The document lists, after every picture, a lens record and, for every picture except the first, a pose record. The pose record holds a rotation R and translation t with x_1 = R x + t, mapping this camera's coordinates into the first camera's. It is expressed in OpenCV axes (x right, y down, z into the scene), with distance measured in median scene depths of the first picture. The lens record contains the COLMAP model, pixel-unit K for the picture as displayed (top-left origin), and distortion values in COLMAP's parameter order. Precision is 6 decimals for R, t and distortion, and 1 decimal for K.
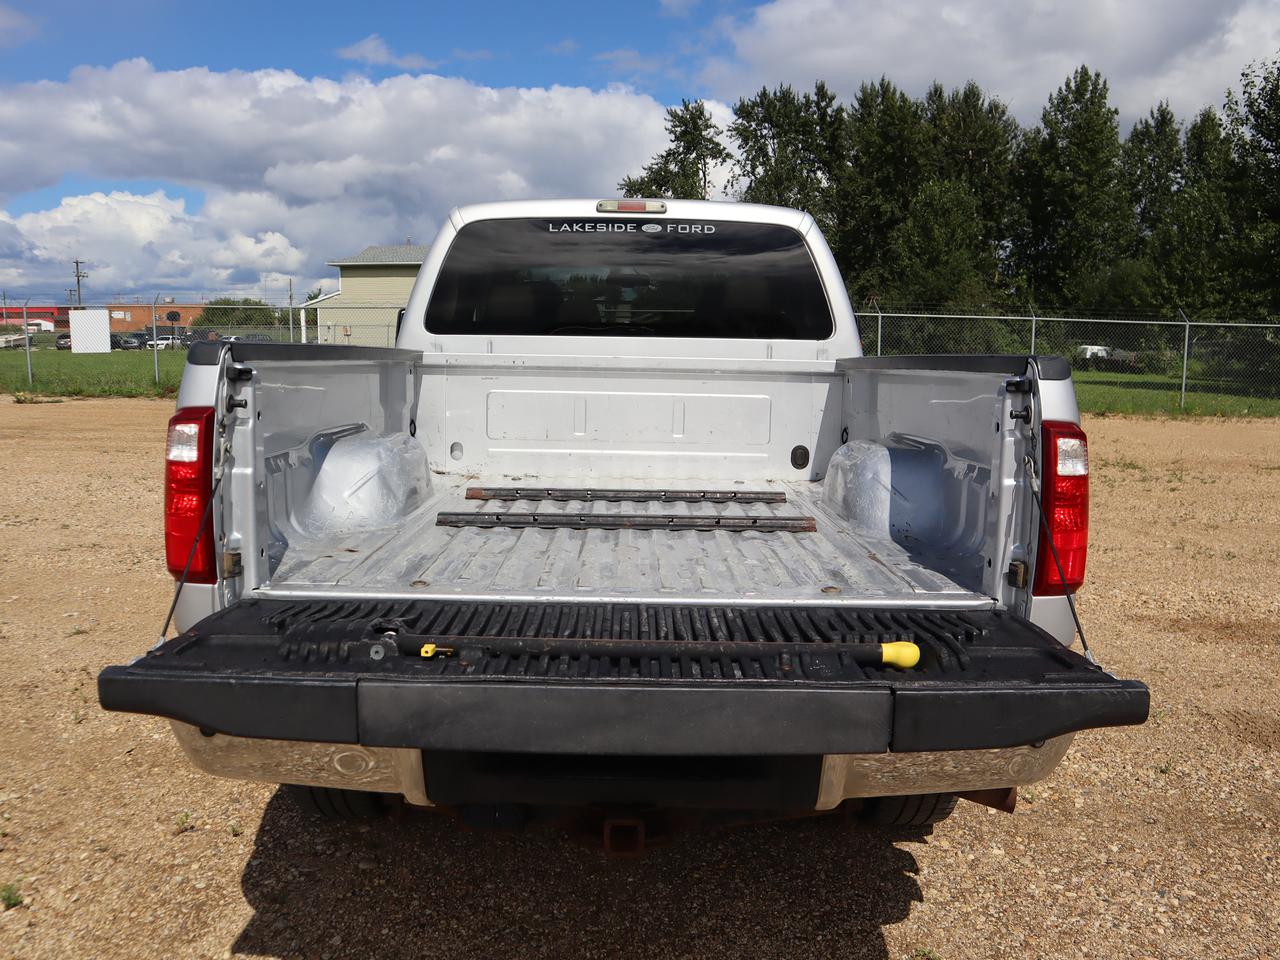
lens RADIAL K [[1153.3, 0, 640.0], [0, 1153.3, 480.0], [0, 0, 1]] dist [-0.278216, 0.192785]
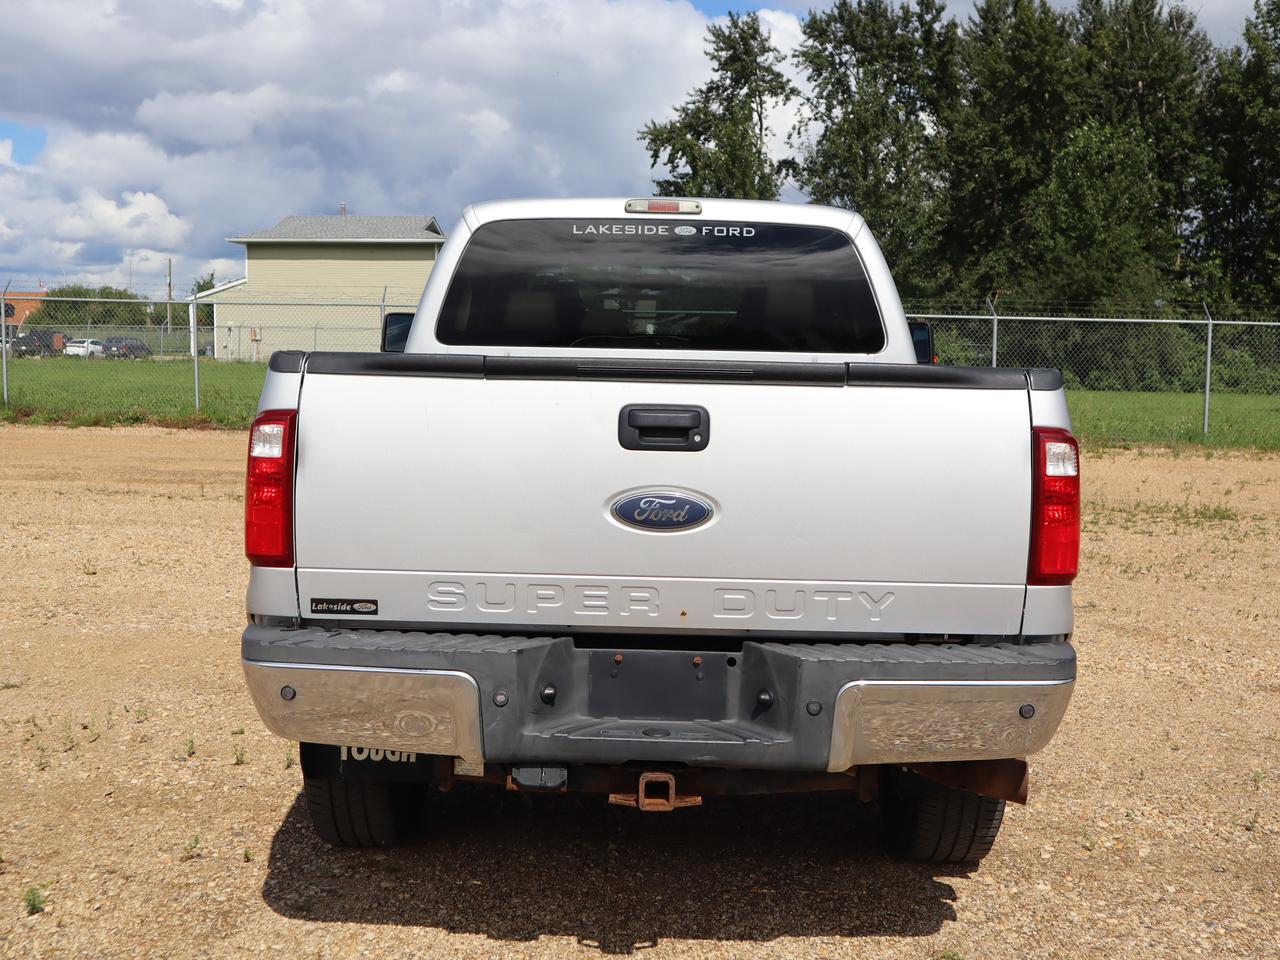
lens RADIAL K [[1649.3, 0, 640.0], [0, 1649.3, 480.0], [0, 0, 1]] dist [-0.219192, 0.039311]
pose [[0.999844, 0.006796, -0.016332, -0.002965], [-0.007496, 0.999040, -0.043151, 0.035406], [0.016024, 0.043267, 0.998935, -0.306012]]
